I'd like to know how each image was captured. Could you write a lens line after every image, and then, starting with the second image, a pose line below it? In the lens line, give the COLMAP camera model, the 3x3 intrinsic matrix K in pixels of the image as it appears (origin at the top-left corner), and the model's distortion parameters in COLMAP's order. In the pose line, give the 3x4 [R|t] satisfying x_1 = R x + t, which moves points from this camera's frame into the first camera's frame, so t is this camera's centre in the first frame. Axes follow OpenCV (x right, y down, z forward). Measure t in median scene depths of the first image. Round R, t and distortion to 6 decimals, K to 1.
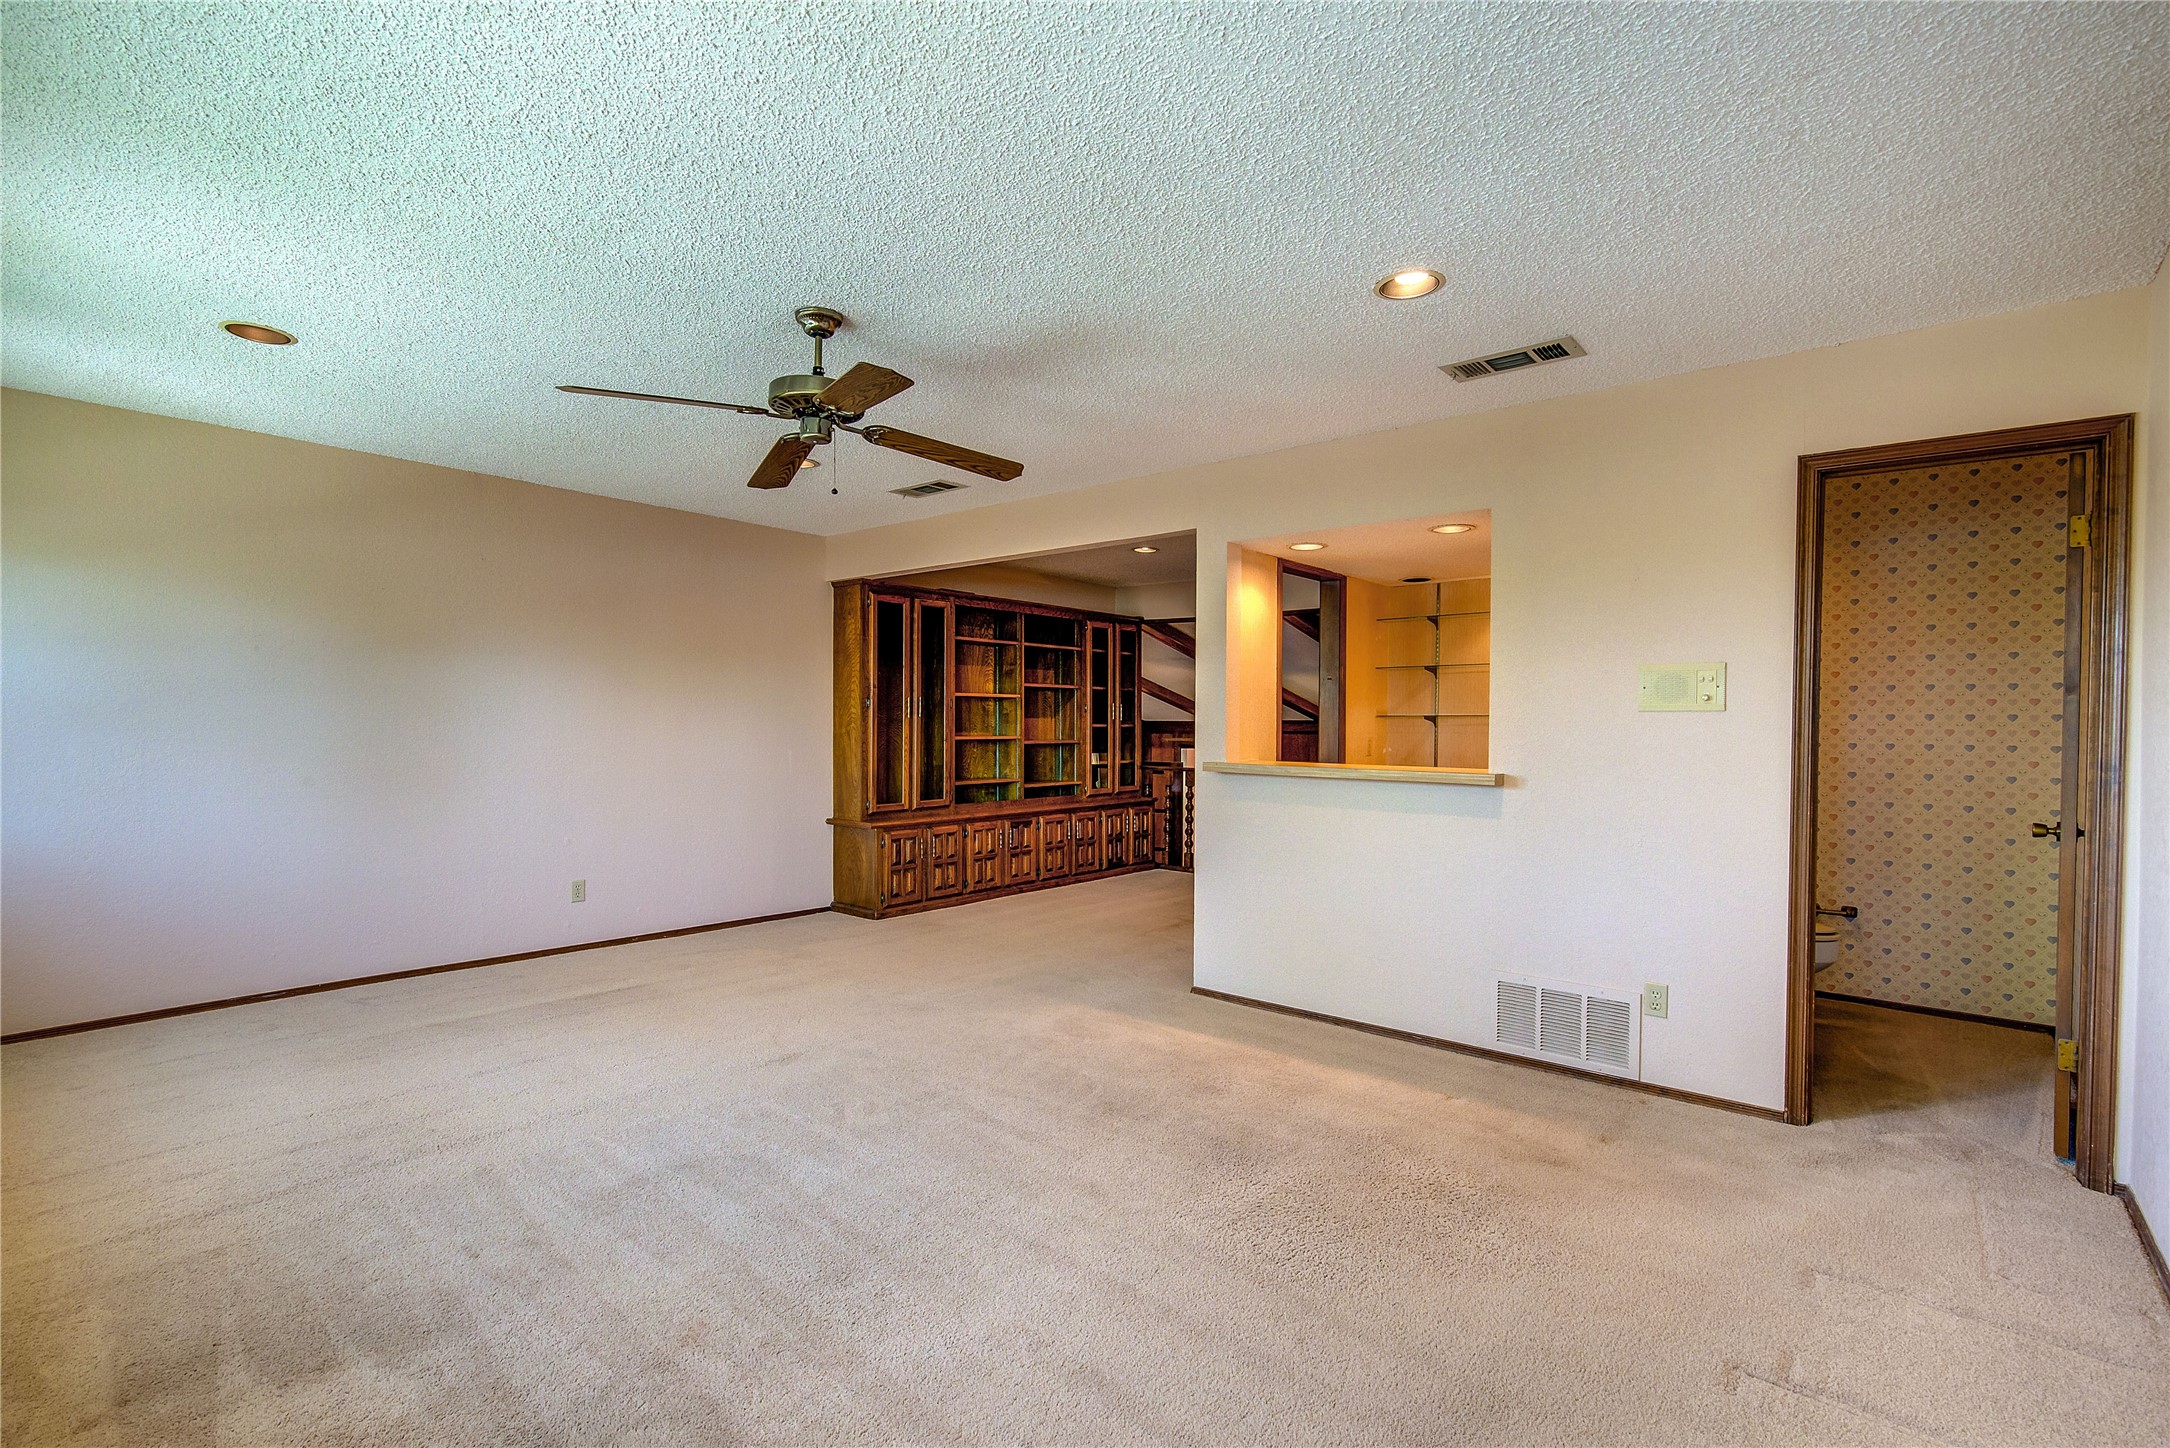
lens RADIAL K [[984.8, 0, 1102.9], [0, 984.8, 723.8], [0, 0, 1]] dist [-0.001534, 0.001509]
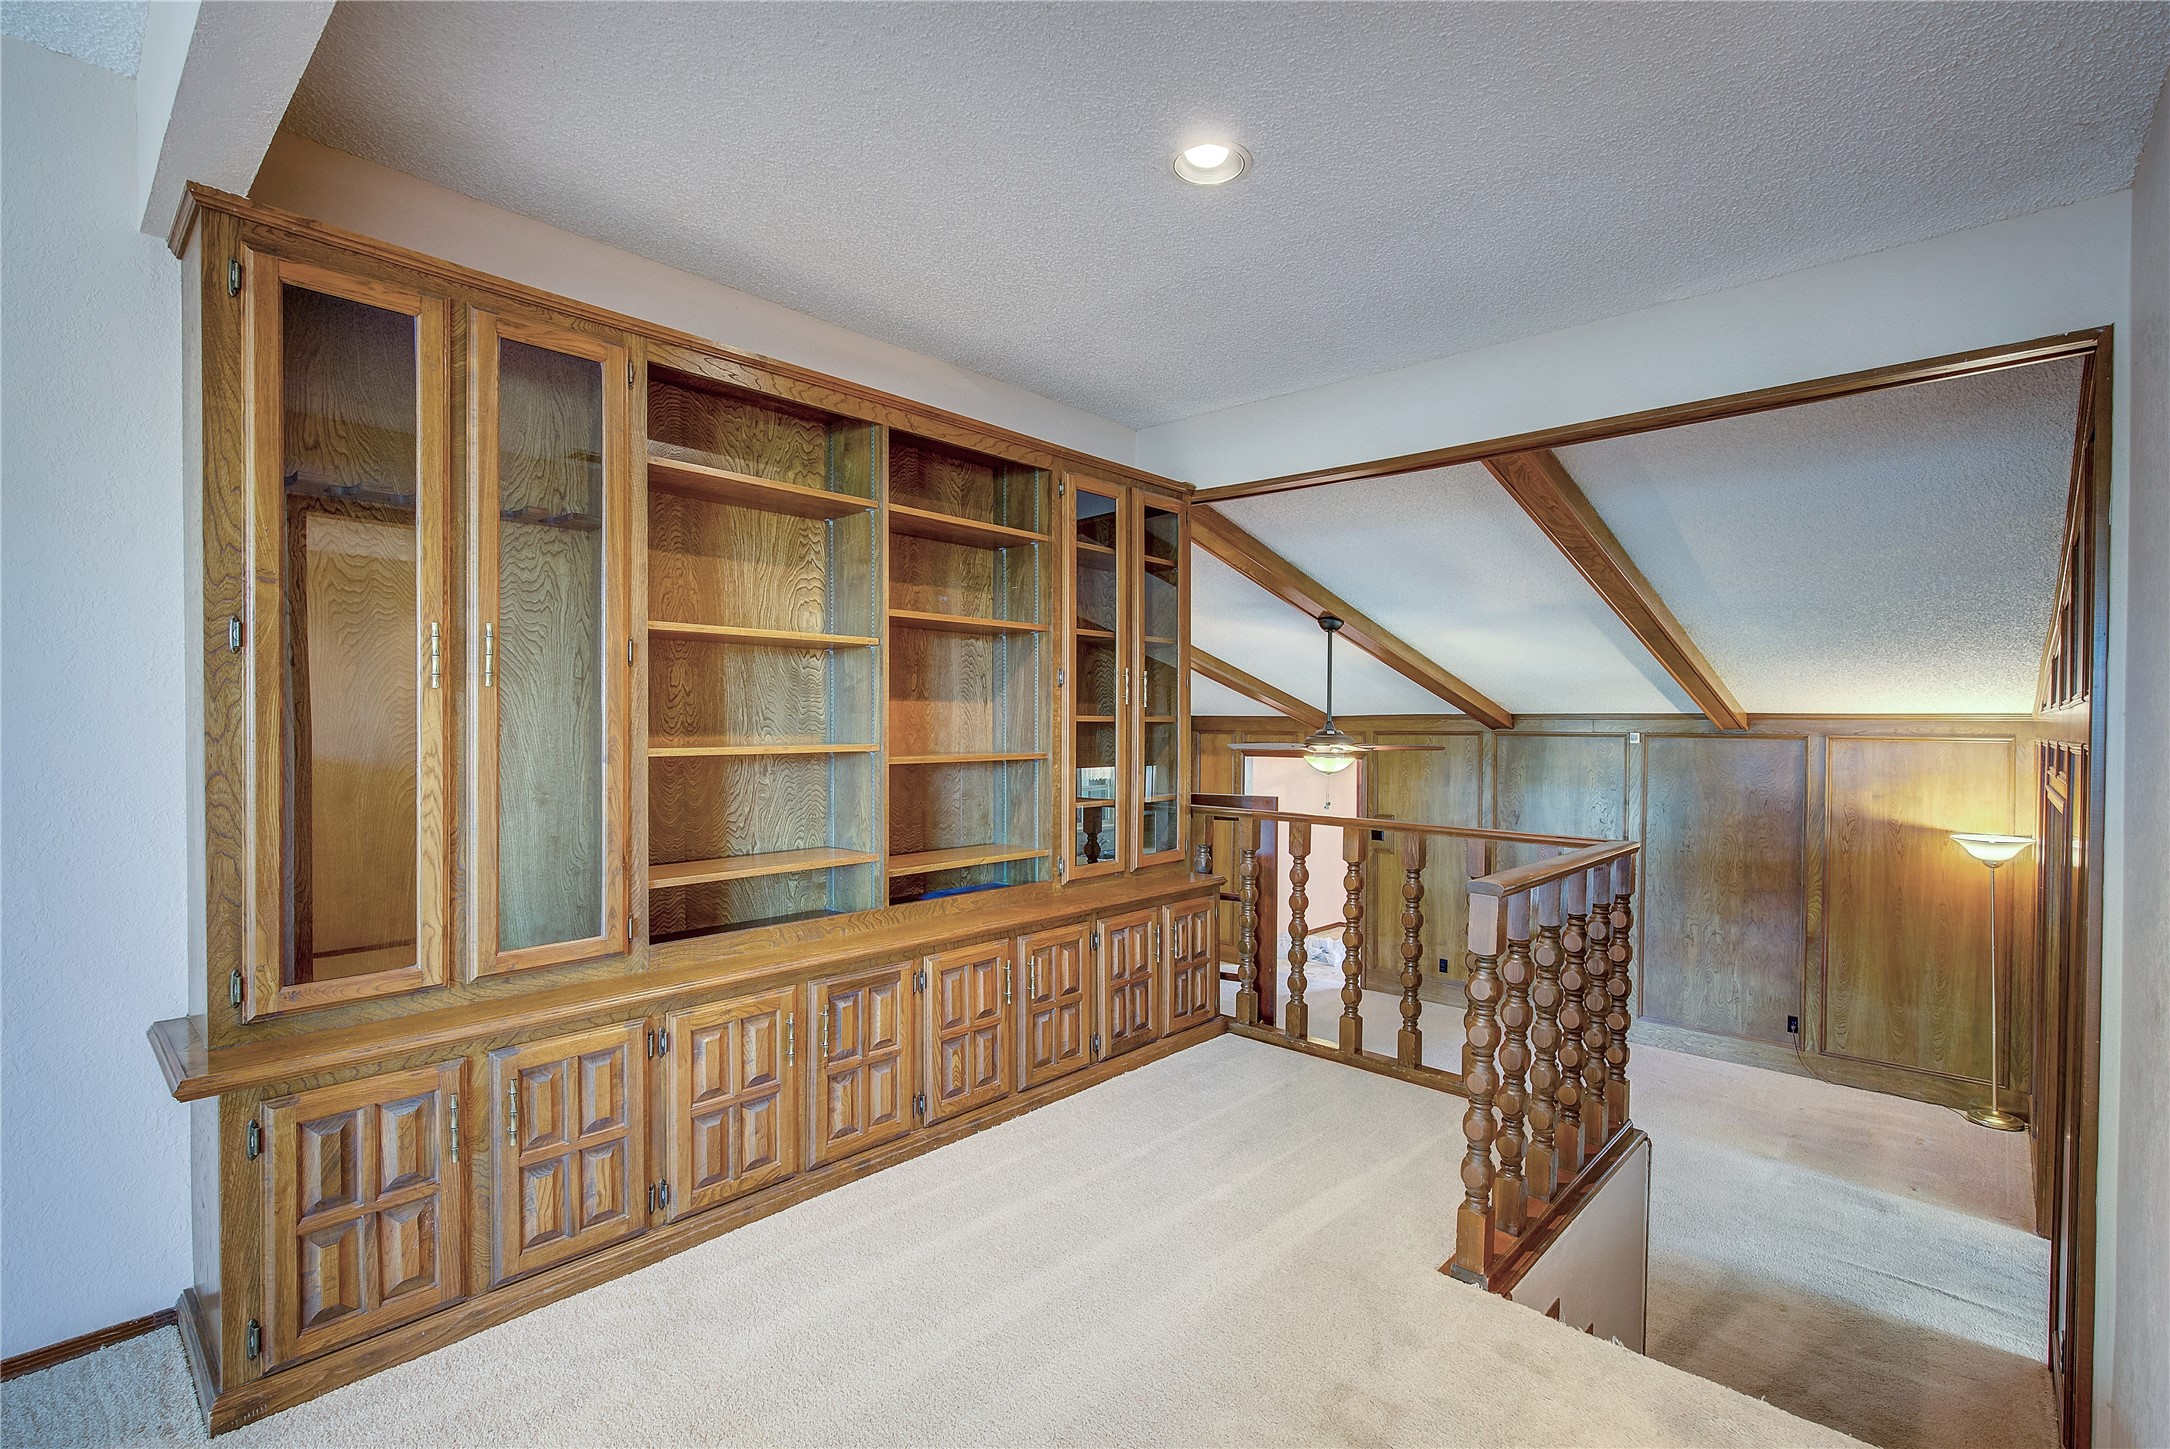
lens RADIAL K [[984.8, 0, 1099.6], [0, 984.8, 738.4], [0, 0, 1]] dist [-0.001534, 0.001509]
pose [[0.998944, 0.001109, -0.045926, 0.021284], [-0.000332, 0.999857, 0.016908, 0.003493], [0.045938, -0.016875, 0.998802, 0.641964]]
